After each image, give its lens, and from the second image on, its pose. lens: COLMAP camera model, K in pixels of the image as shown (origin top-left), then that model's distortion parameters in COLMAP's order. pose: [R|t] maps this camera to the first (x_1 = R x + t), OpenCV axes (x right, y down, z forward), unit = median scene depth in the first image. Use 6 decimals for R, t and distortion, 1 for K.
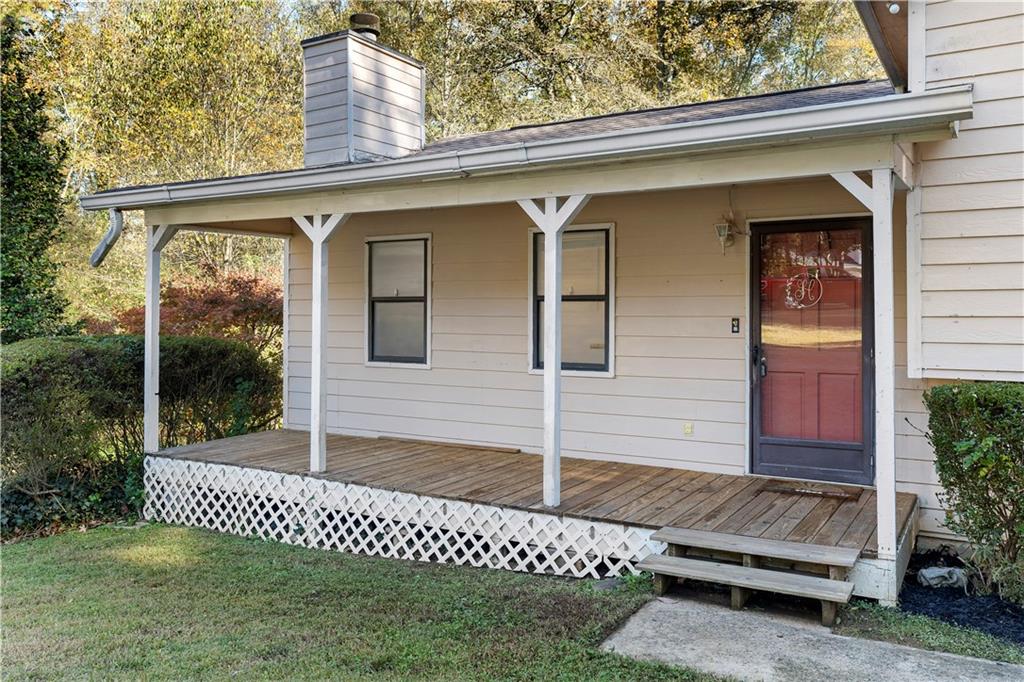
lens RADIAL K [[831.9, 0, 510.8], [0, 831.9, 316.1], [0, 0, 1]] dist [0.005688, 0.001295]
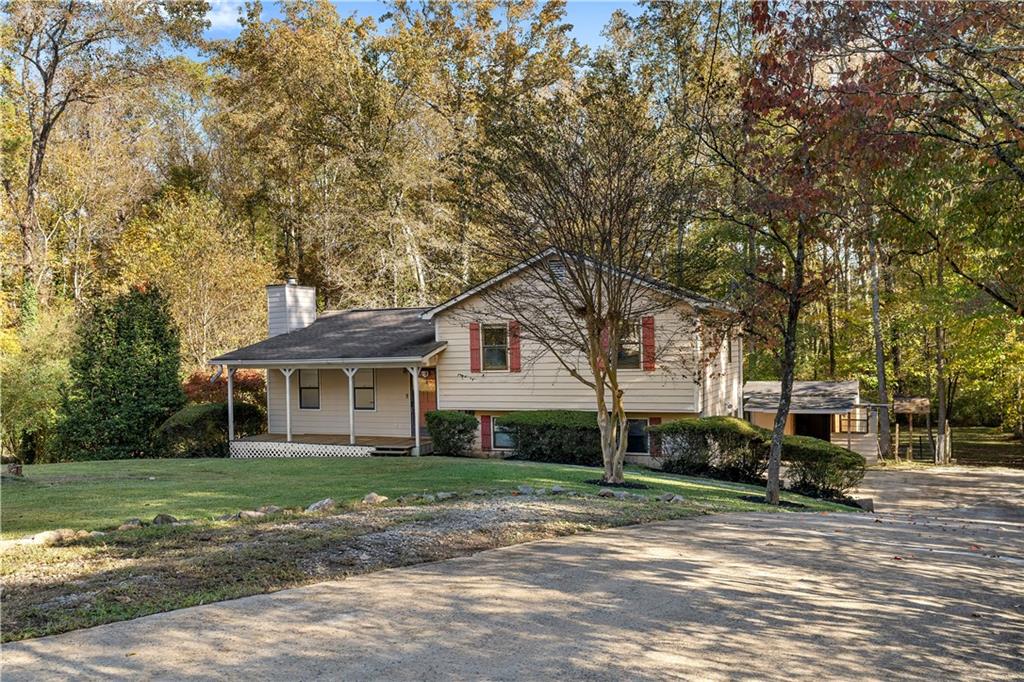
lens RADIAL K [[854.4, 0, 512.6], [0, 854.4, 373.6], [0, 0, 1]] dist [0.002490, -0.004710]
pose [[0.991797, -0.030056, 0.124242, 0.264407], [0.025852, 0.999042, 0.035315, -0.203353], [-0.125184, -0.031813, 0.991623, -2.695567]]
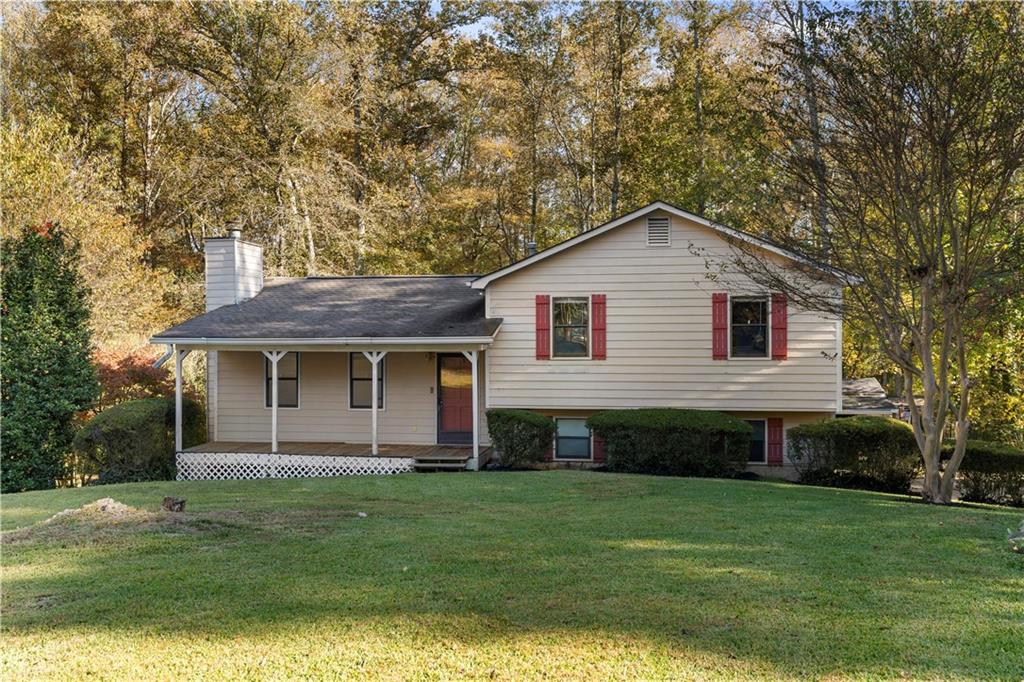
lens RADIAL K [[961.7, 0, 512.1], [0, 961.7, 343.5], [0, 0, 1]] dist [0.017767, -0.001970]
pose [[0.926108, -0.005448, 0.377219, -0.663261], [0.004333, 0.999983, 0.003806, -0.151599], [-0.377233, -0.001890, 0.926116, -1.985111]]
